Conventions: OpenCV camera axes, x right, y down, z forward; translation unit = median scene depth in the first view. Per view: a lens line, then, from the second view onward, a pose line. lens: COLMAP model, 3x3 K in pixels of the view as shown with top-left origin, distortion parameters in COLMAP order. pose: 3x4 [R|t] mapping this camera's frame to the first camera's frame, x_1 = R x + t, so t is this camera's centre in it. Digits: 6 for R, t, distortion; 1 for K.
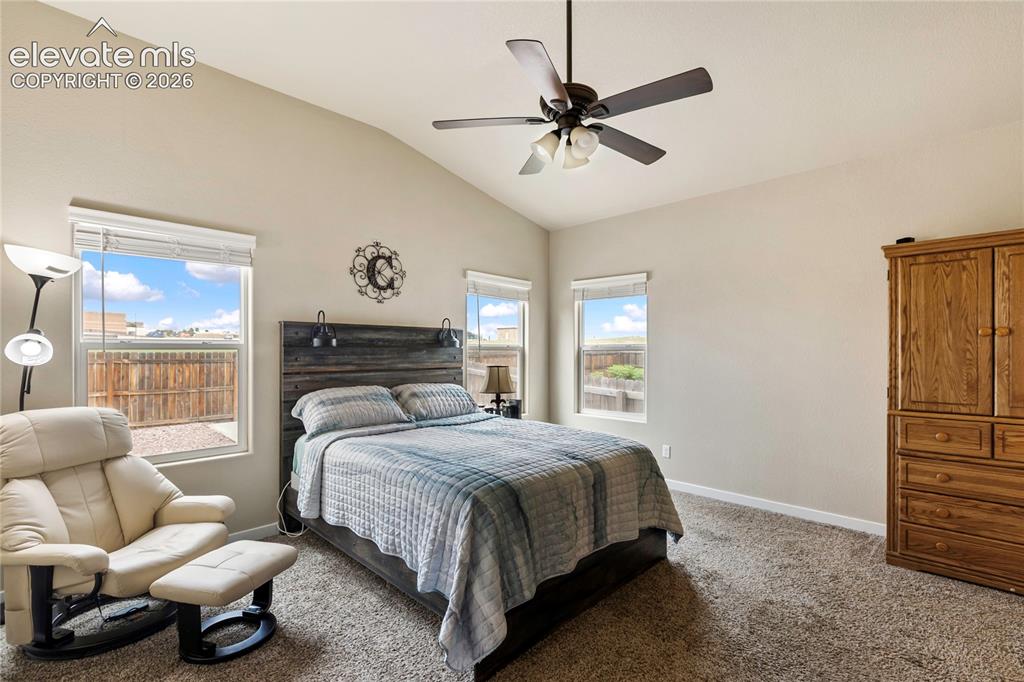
lens RADIAL K [[469.0, 0, 510.2], [0, 469.0, 345.8], [0, 0, 1]] dist [0.005469, -0.000899]
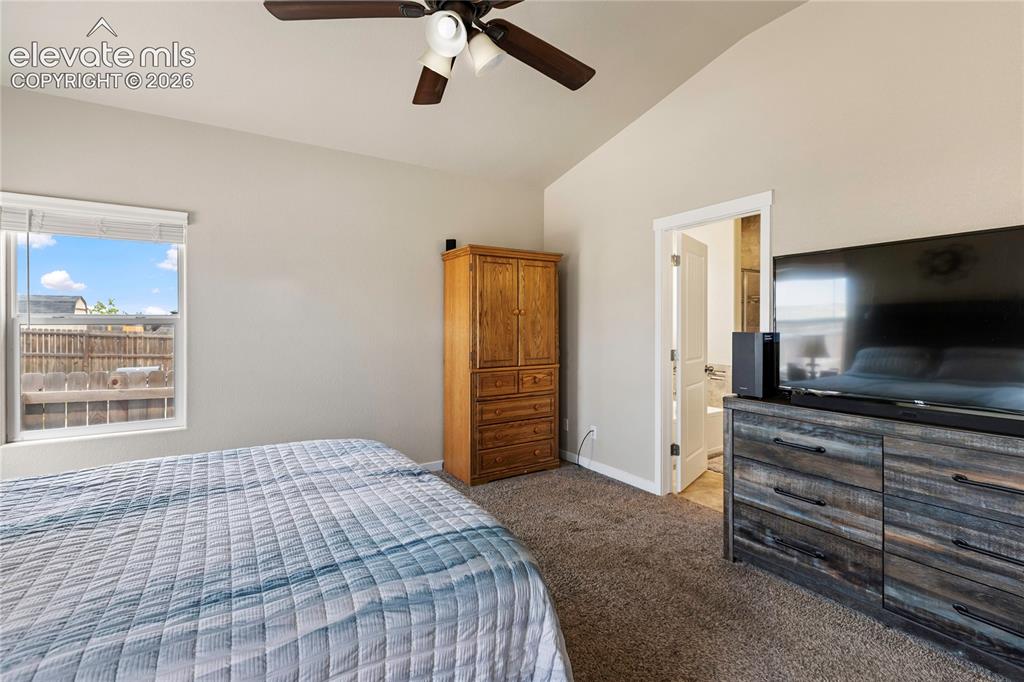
lens RADIAL K [[469.0, 0, 517.2], [0, 469.0, 322.5], [0, 0, 1]] dist [0.005469, -0.000899]
pose [[0.218842, 0.003419, 0.975754, -0.476652], [-0.008769, 0.999960, -0.001537, 0.006321], [-0.975721, -0.008220, 0.218863, 0.625187]]
